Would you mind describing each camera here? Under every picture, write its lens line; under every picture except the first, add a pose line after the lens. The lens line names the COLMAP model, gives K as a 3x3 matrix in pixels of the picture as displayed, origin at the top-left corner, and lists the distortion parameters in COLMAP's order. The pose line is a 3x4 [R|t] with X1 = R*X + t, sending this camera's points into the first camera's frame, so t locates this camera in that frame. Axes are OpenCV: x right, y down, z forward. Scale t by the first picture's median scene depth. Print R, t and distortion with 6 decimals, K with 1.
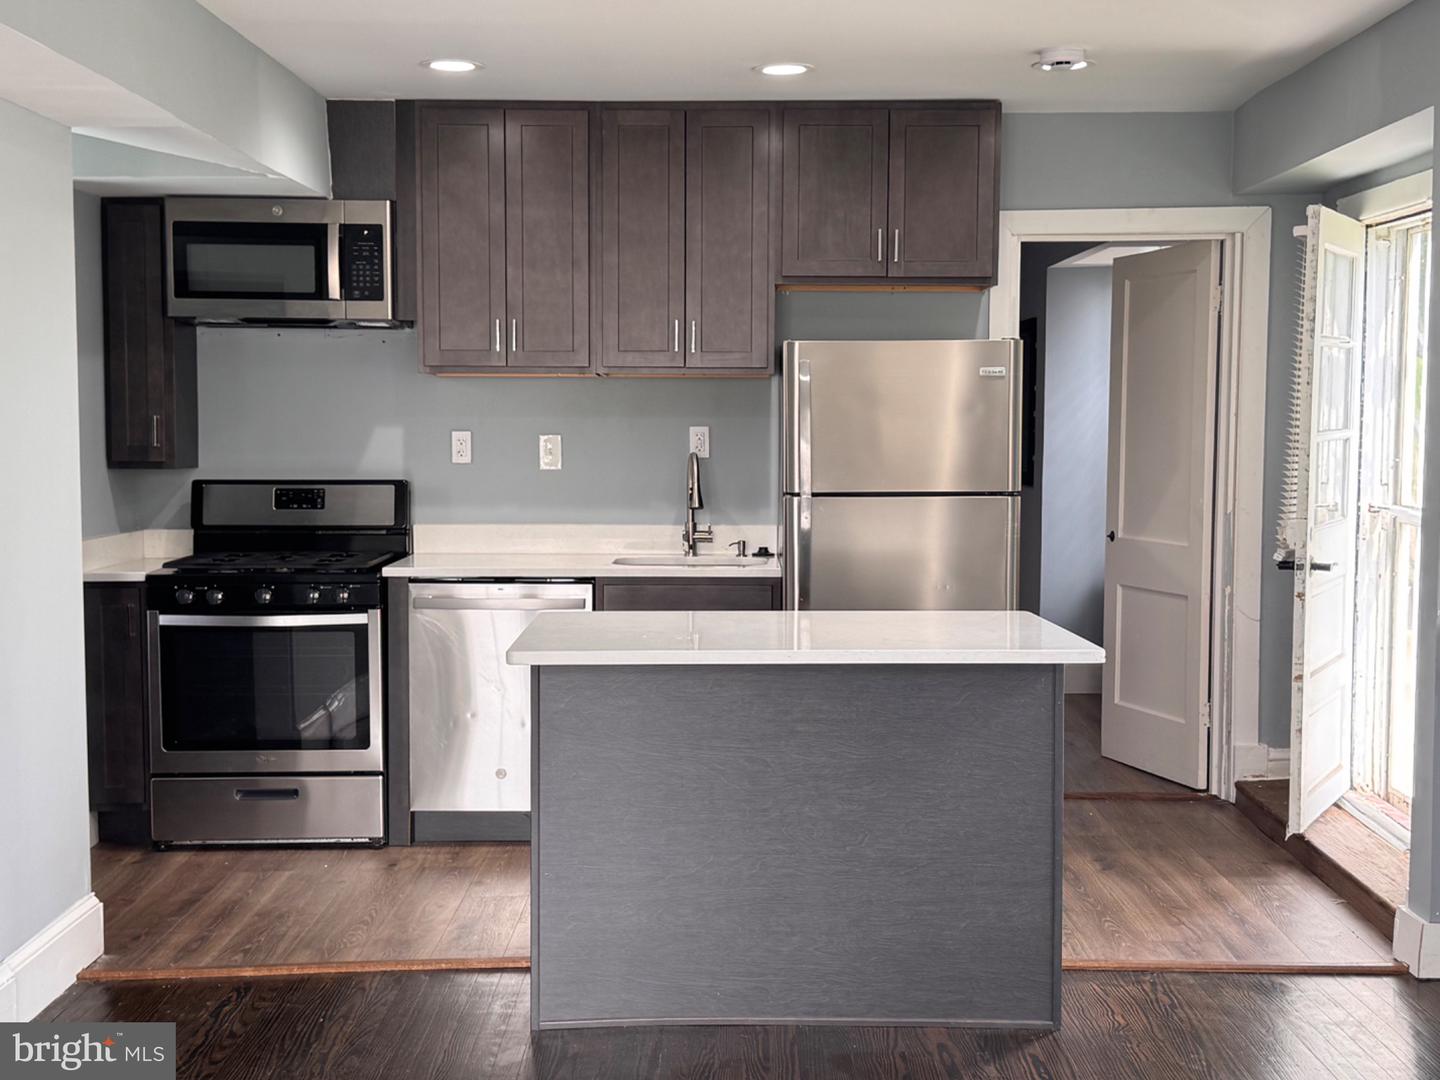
lens RADIAL K [[1904.2, 0, 721.2], [0, 1904.2, 542.5], [0, 0, 1]] dist [0.128690, -0.002611]
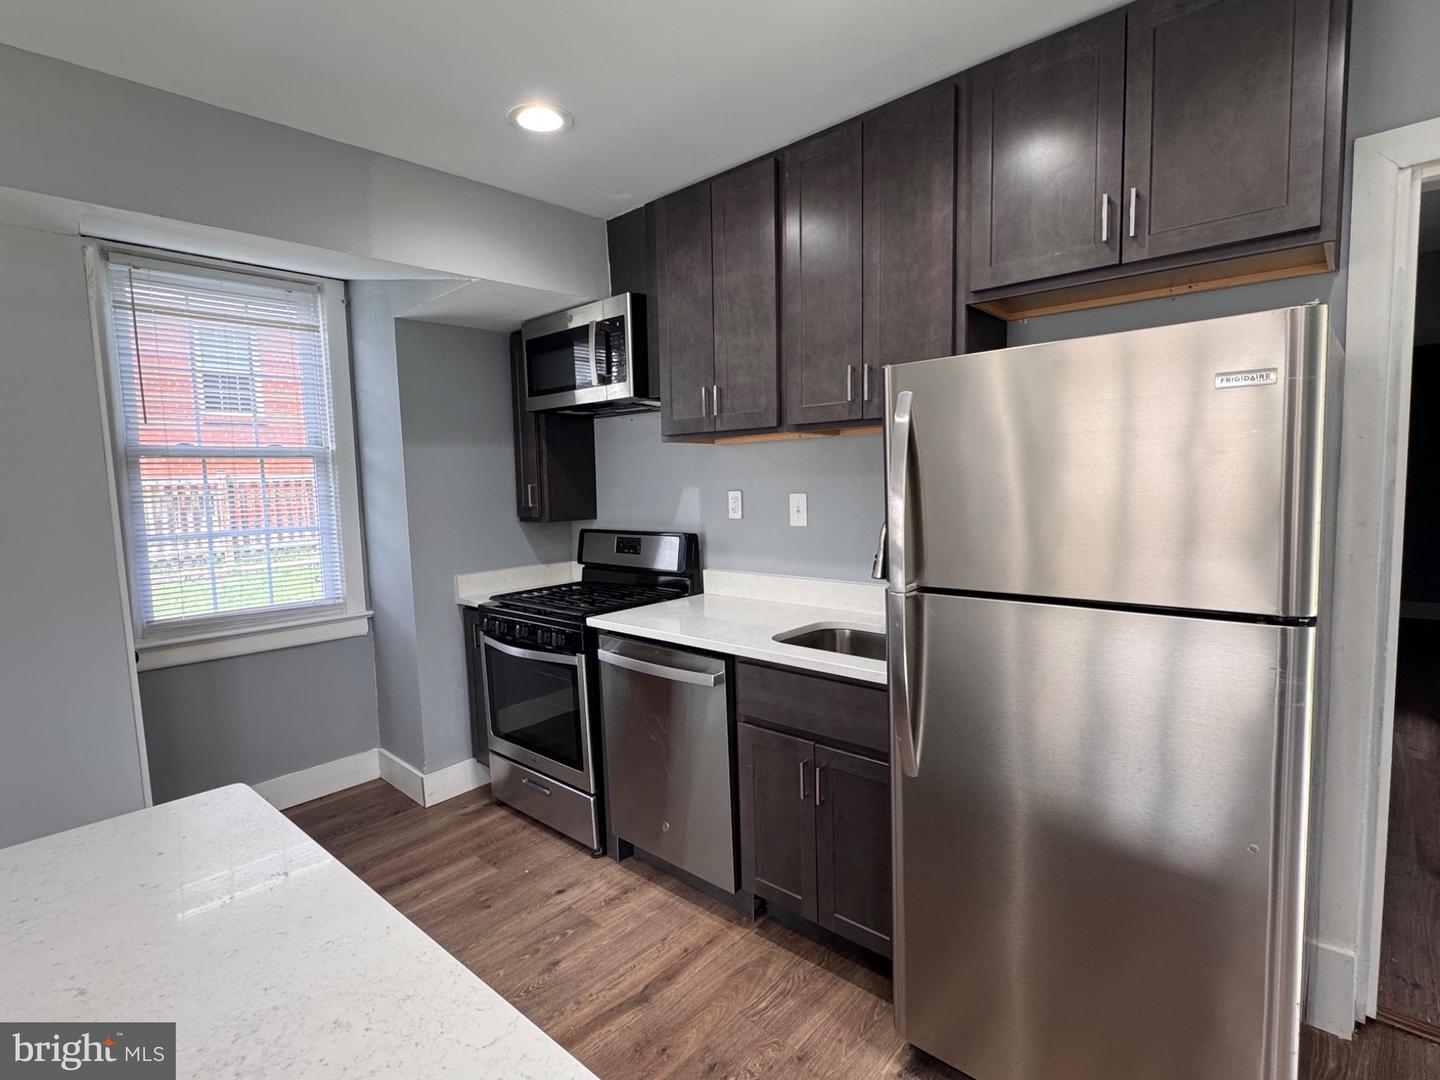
lens RADIAL K [[717.1, 0, 717.5], [0, 717.1, 536.1], [0, 0, 1]] dist [-0.000159, 0.000223]
pose [[0.737489, 0.035237, -0.674440, 0.156037], [-0.013720, 0.999214, 0.037203, -0.049686], [0.675220, -0.018183, 0.737392, 0.711058]]
